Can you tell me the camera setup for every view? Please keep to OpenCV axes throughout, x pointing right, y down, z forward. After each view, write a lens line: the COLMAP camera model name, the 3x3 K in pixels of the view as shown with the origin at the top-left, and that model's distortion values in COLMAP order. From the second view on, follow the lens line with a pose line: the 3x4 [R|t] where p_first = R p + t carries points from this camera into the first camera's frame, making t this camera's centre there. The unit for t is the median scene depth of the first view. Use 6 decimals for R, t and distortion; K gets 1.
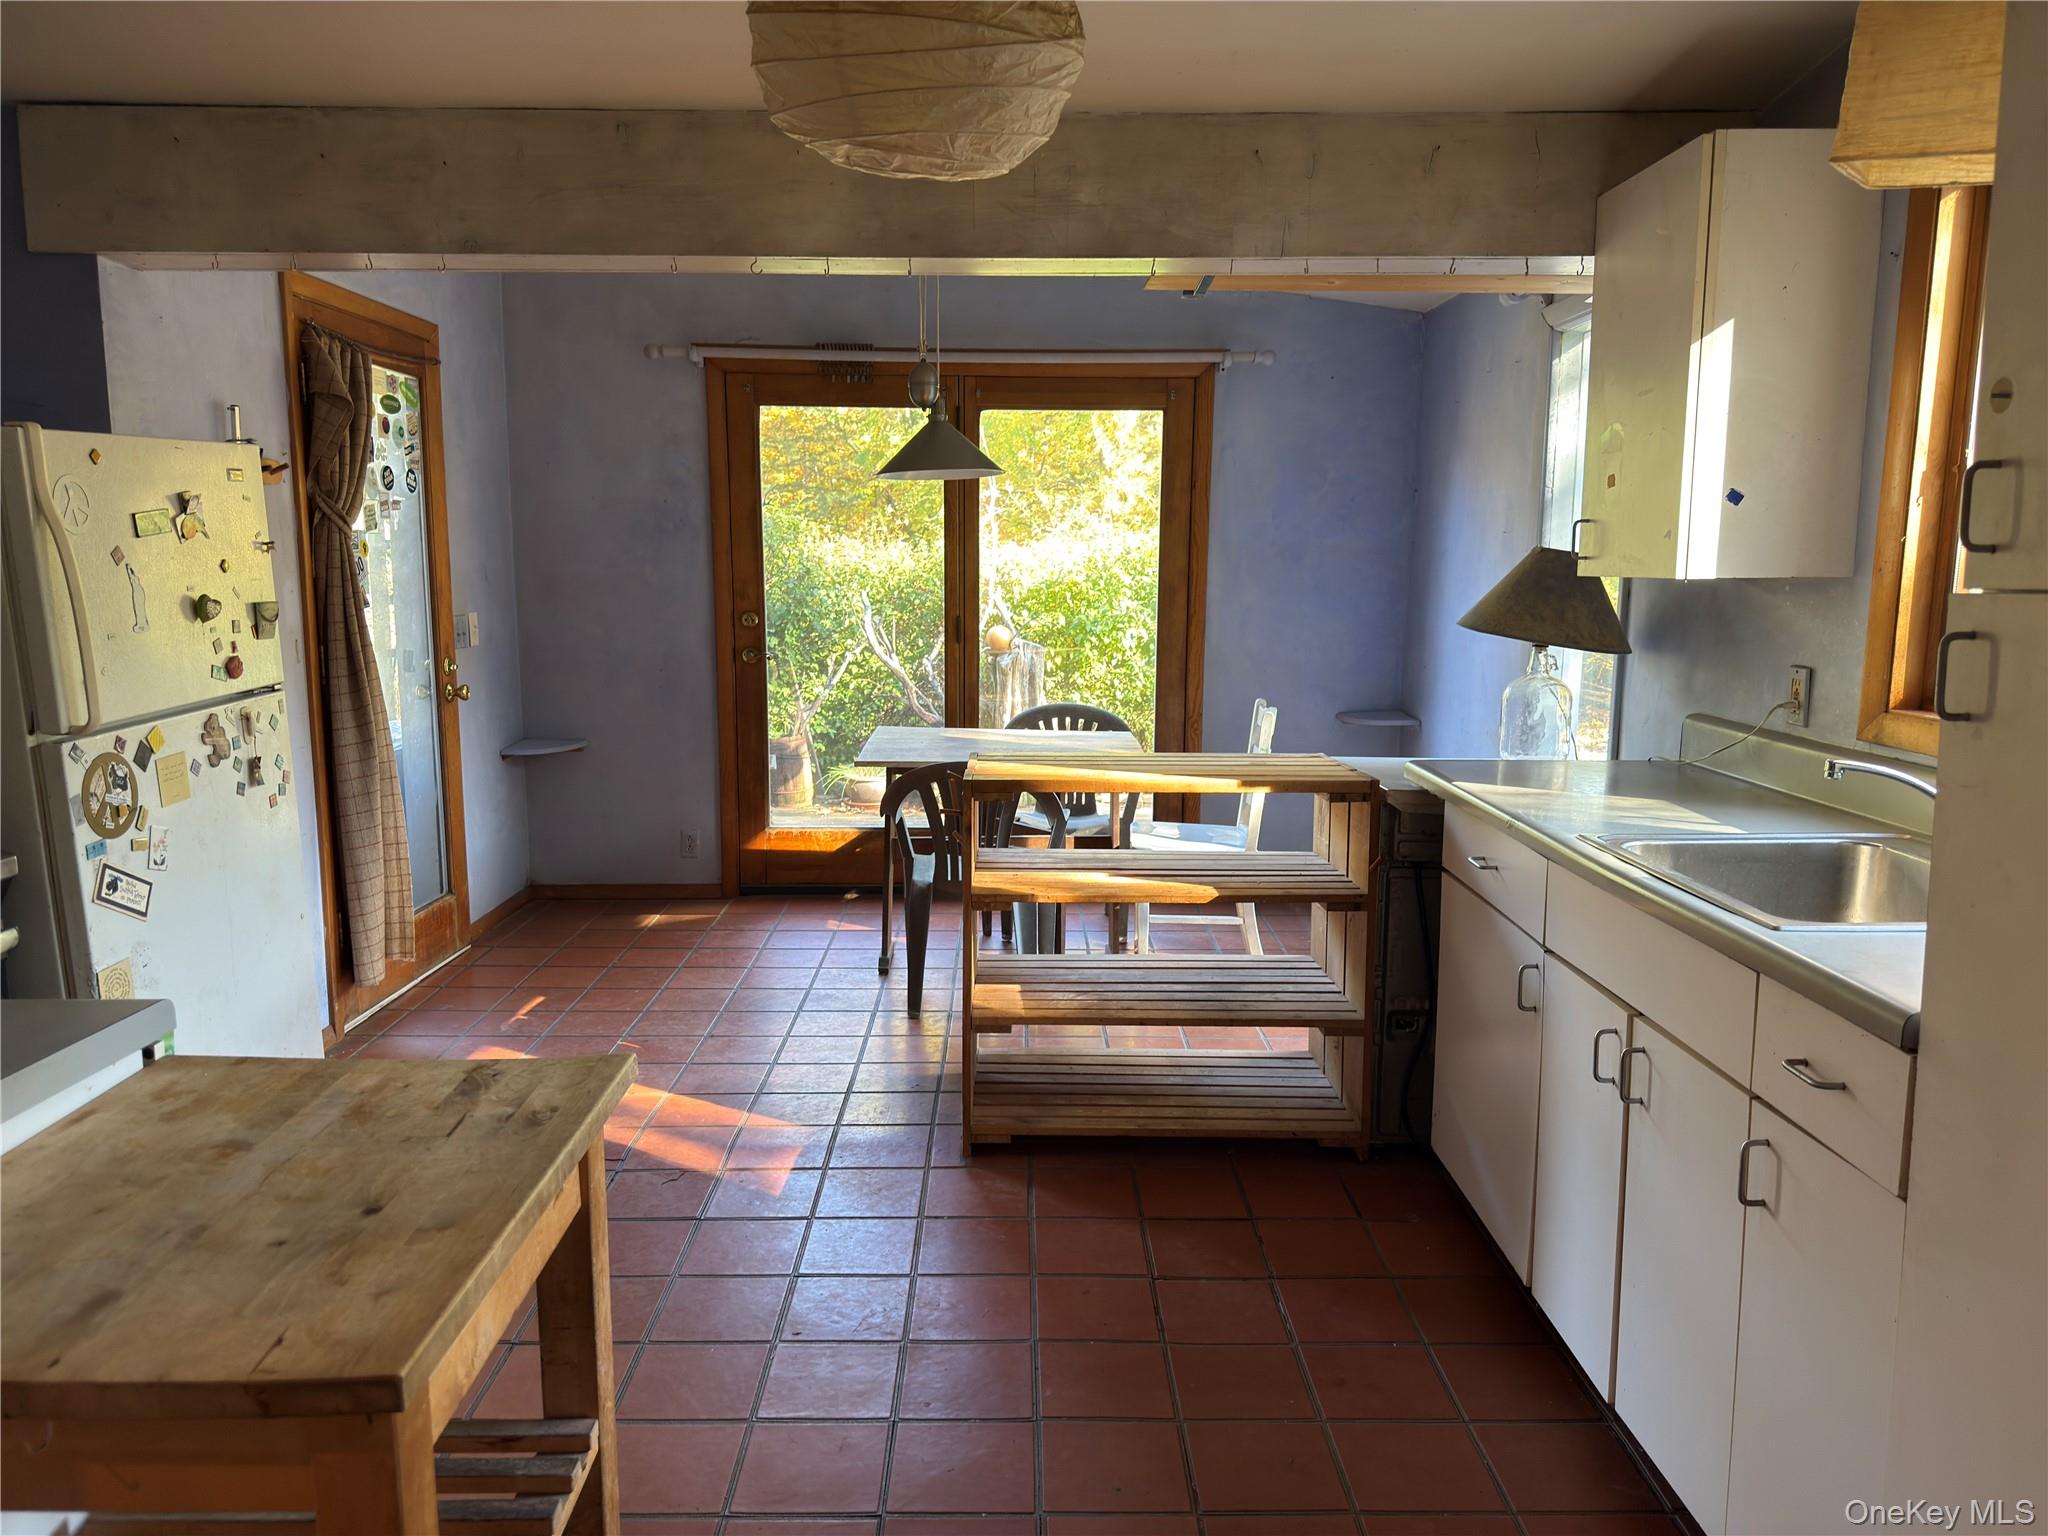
lens RADIAL K [[1466.8, 0, 1008.2], [0, 1466.8, 798.1], [0, 0, 1]] dist [0.084727, -0.105670]
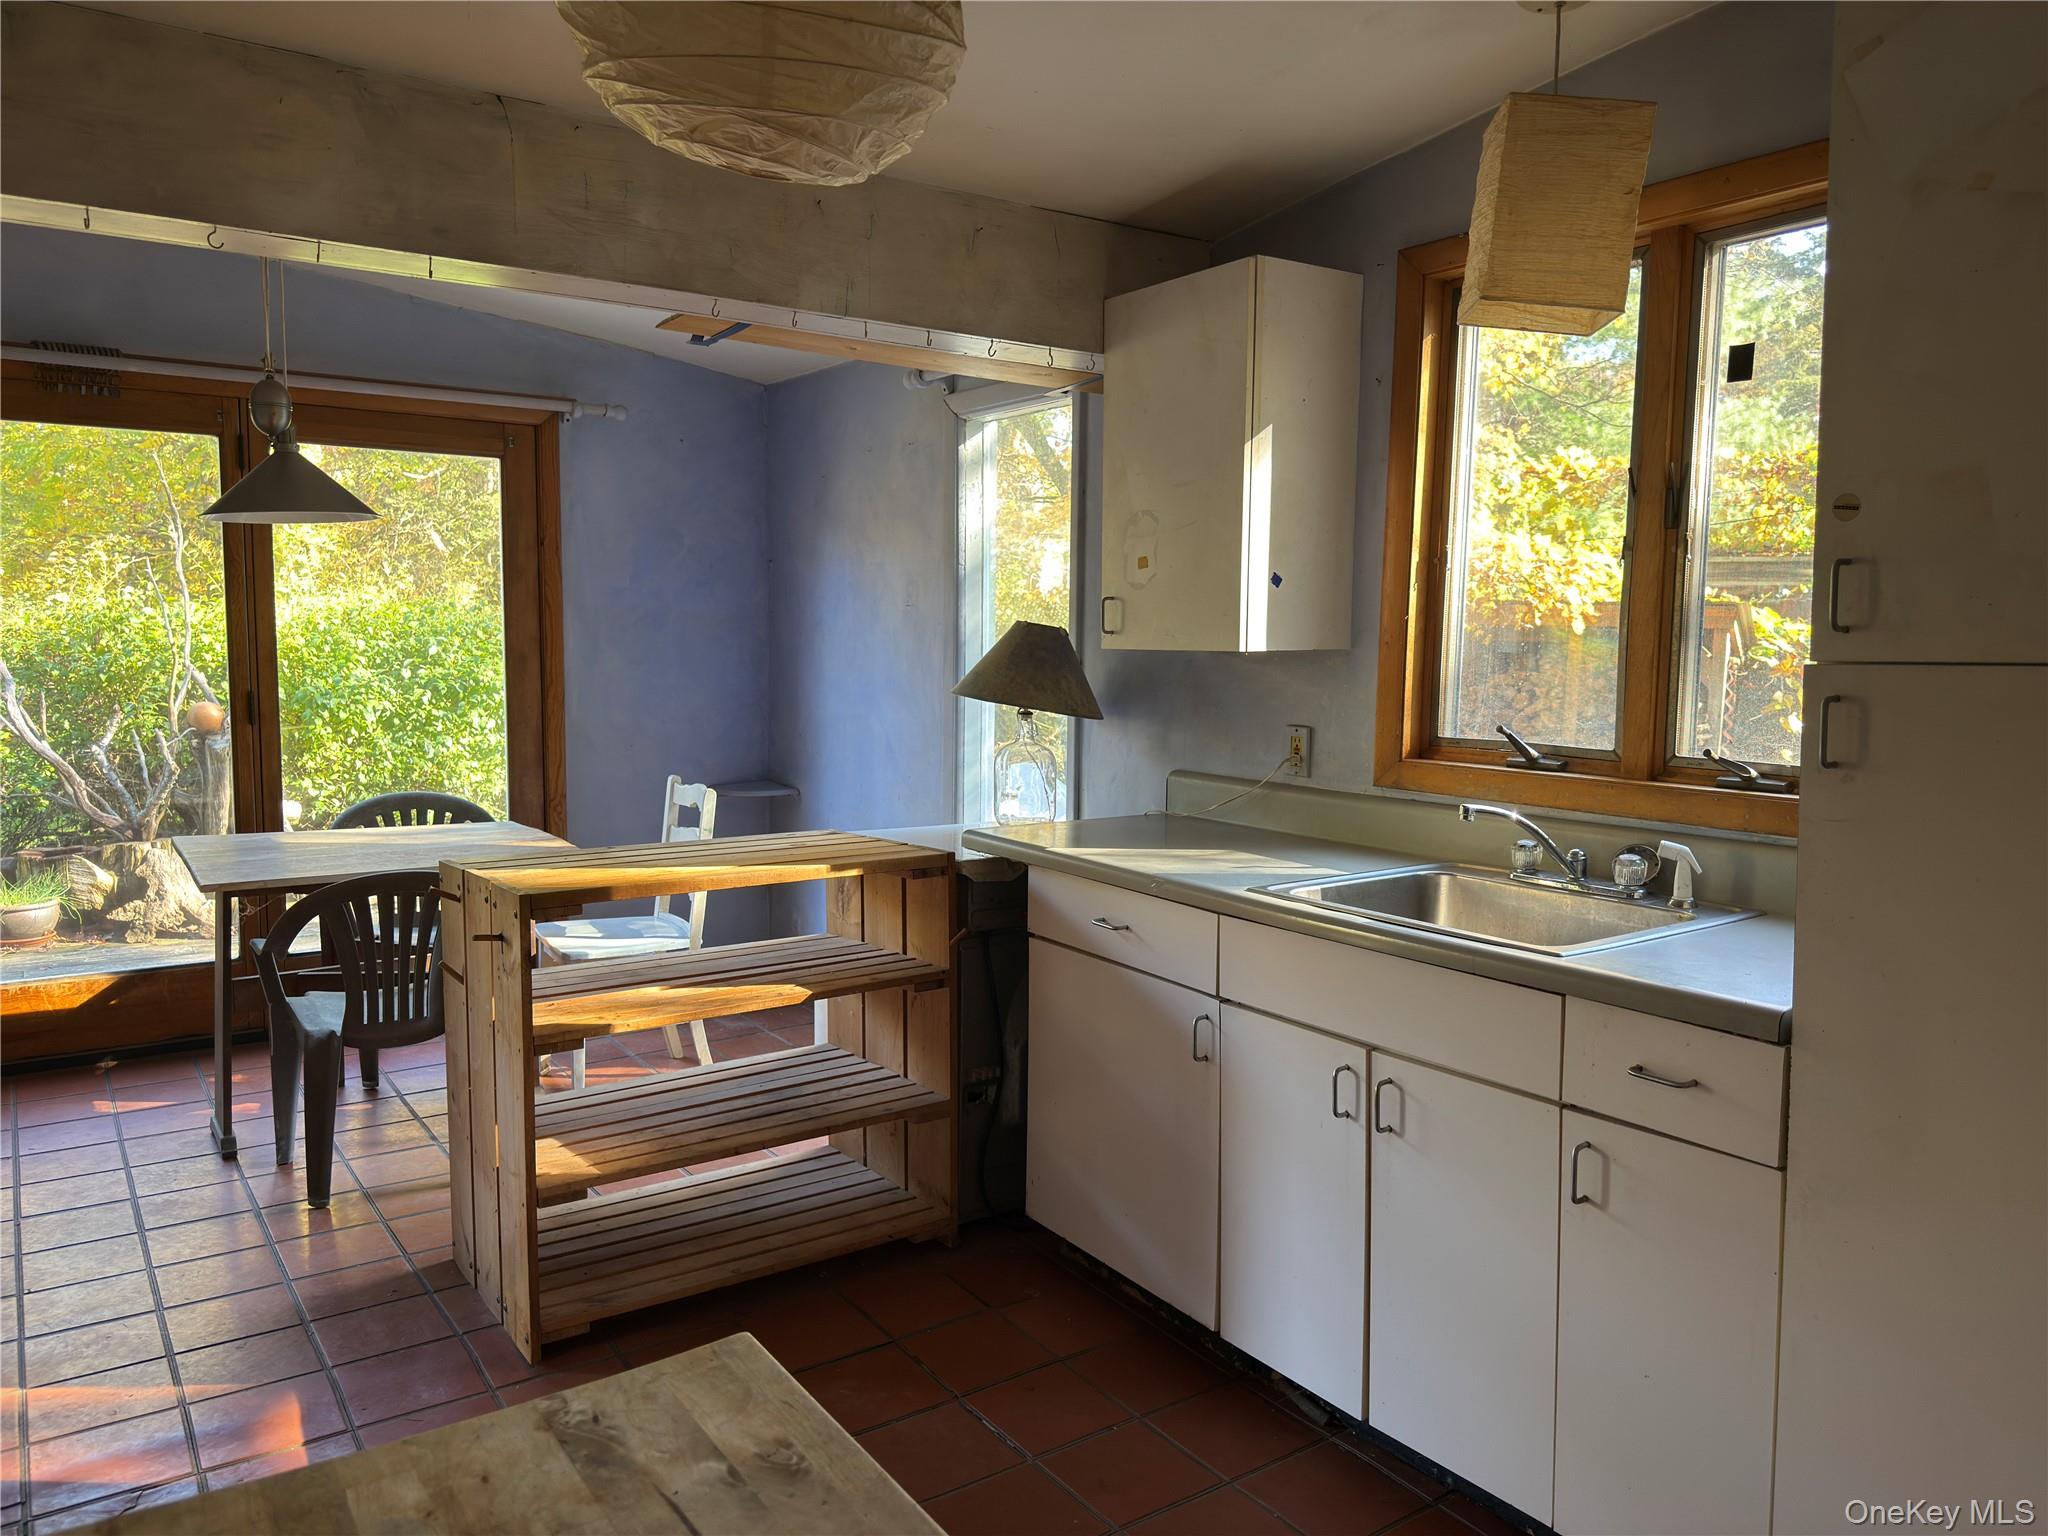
lens RADIAL K [[1466.8, 0, 1065.0], [0, 1466.8, 780.6], [0, 0, 1]] dist [0.084727, -0.105670]
pose [[0.816768, -0.053084, 0.574519, -0.228587], [0.085041, 0.995959, -0.028876, -0.023572], [-0.570665, 0.072443, 0.817982, 0.140409]]
